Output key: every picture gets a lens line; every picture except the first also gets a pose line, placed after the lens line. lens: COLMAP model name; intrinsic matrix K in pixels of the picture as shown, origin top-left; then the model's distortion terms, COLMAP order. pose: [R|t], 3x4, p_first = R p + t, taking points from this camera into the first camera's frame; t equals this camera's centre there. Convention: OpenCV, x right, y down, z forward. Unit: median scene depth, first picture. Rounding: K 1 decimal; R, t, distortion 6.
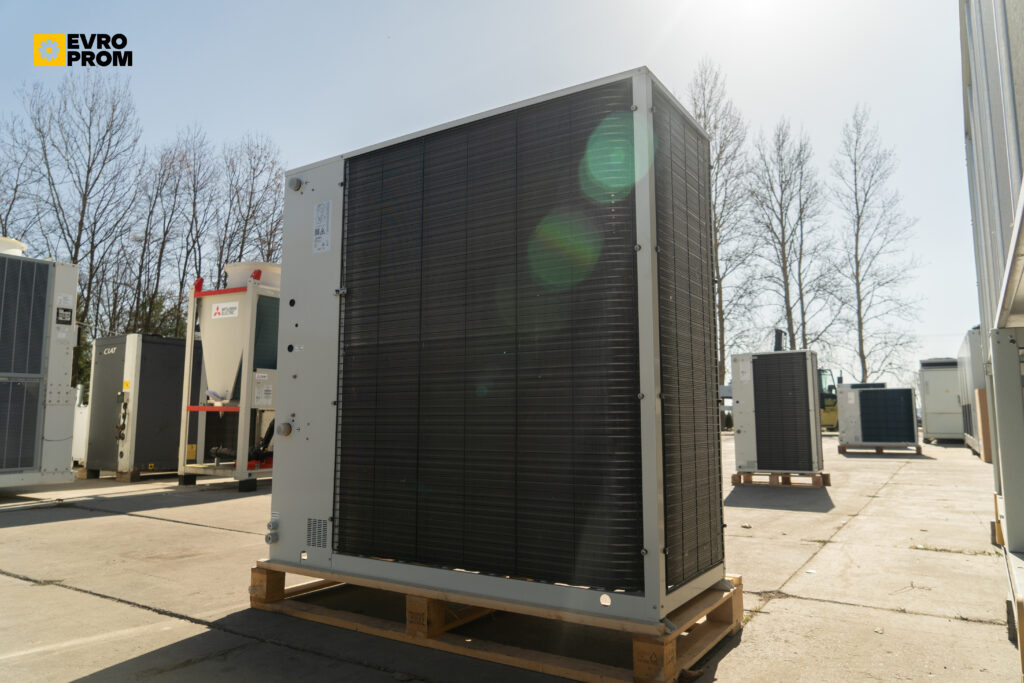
lens RADIAL K [[707.1, 0, 515.5], [0, 707.1, 338.0], [0, 0, 1]] dist [0.009912, 0.002519]
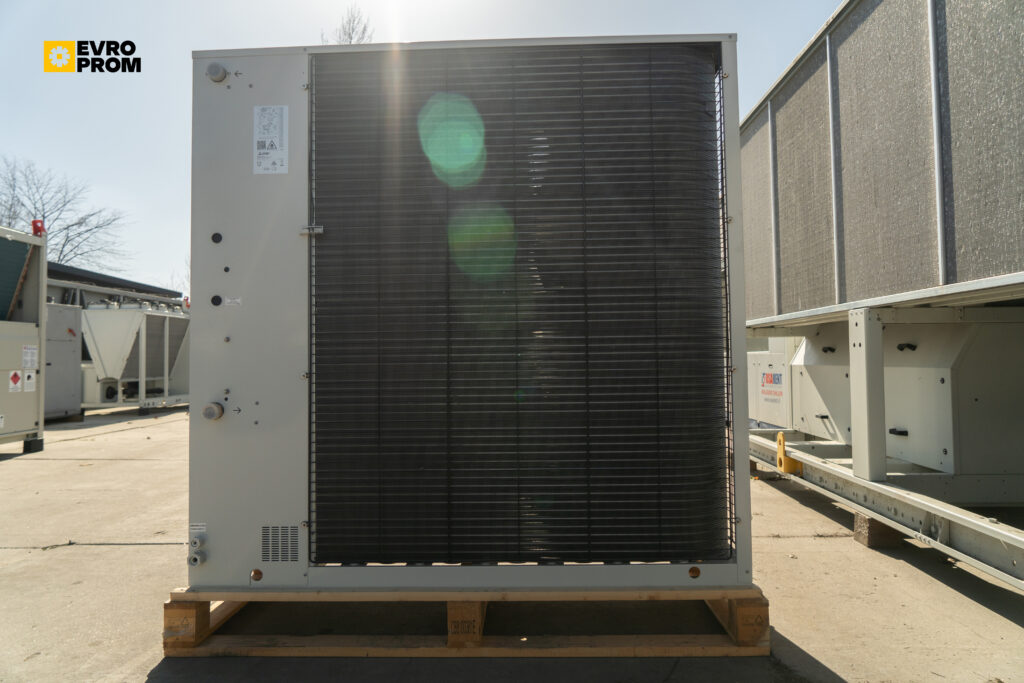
lens RADIAL K [[707.1, 0, 513.4], [0, 707.1, 340.4], [0, 0, 1]] dist [0.009912, 0.002519]
pose [[0.855870, 0.012283, 0.517045, -0.467331], [-0.047107, 0.997414, 0.054282, 0.001492], [-0.515041, -0.070815, 0.854235, 0.230567]]
